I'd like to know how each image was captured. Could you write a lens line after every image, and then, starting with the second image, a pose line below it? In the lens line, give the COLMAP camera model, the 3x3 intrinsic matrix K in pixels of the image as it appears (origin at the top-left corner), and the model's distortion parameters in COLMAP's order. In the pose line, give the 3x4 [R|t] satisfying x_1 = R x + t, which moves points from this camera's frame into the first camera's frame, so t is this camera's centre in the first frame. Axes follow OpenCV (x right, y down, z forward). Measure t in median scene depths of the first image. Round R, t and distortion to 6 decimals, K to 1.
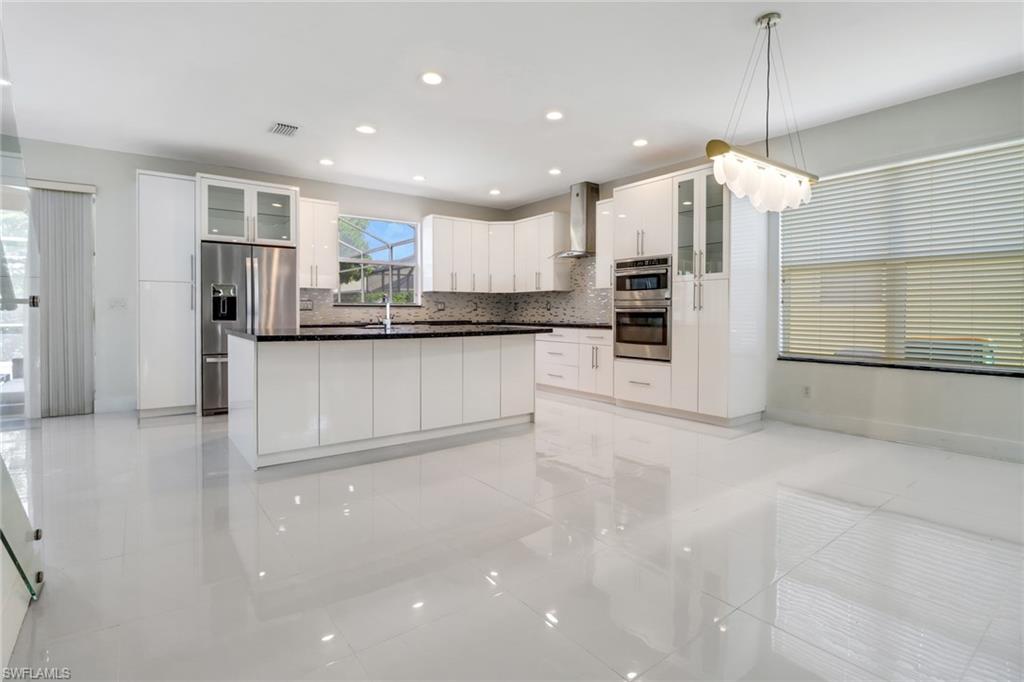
lens RADIAL K [[499.6, 0, 496.0], [0, 499.6, 319.5], [0, 0, 1]] dist [-0.000585, -0.000077]
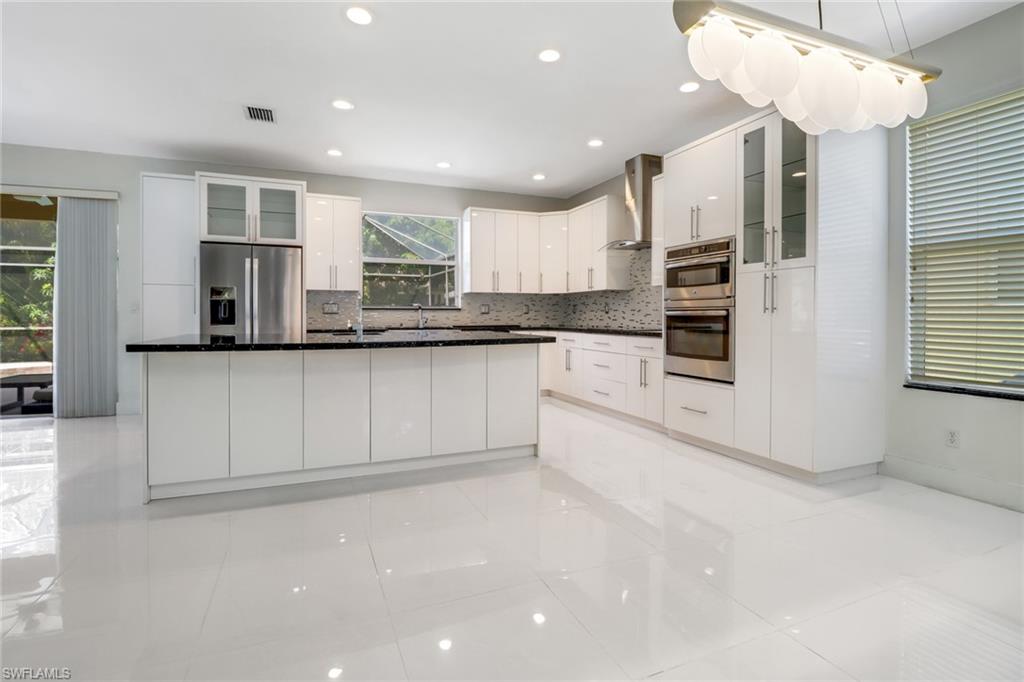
lens RADIAL K [[490.6, 0, 497.4], [0, 490.6, 320.0], [0, 0, 1]] dist [0.001792, -0.010665]
pose [[0.969974, 0.000695, -0.243207, 0.177114], [-0.001950, 0.999986, -0.004919, -0.003817], [0.243200, 0.005246, 0.969962, 0.213616]]
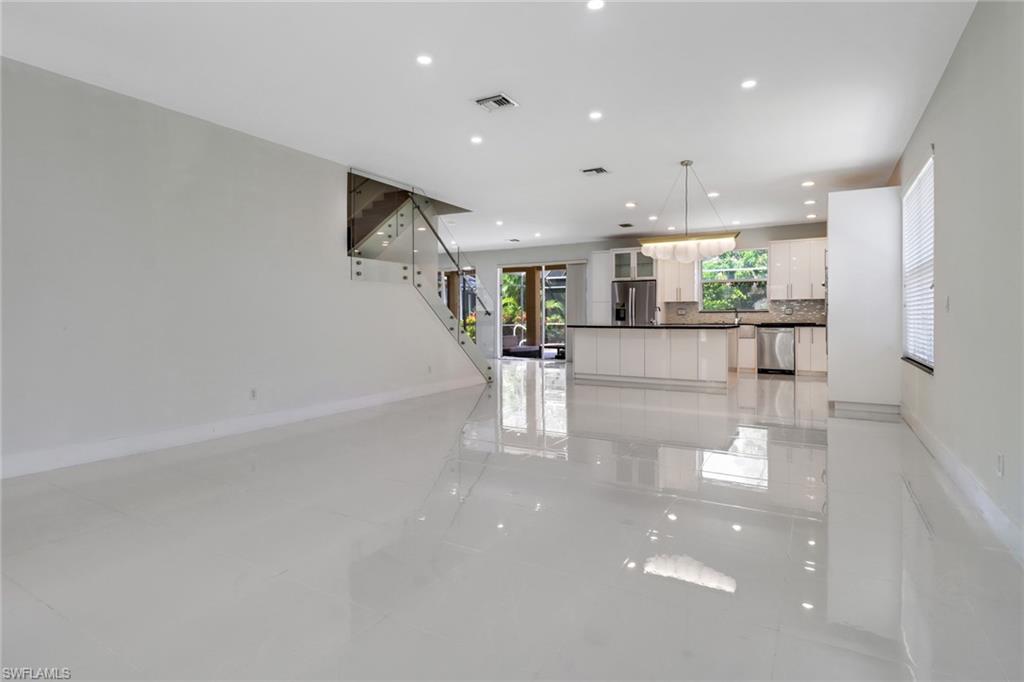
lens RADIAL K [[521.9, 0, 528.3], [0, 521.9, 318.8], [0, 0, 1]] dist [0.000076, 0.000028]
pose [[0.430619, 0.001643, -0.902533, 1.114975], [-0.009747, 0.999948, -0.002831, 0.004042], [0.902481, 0.010016, 0.430612, -0.214656]]
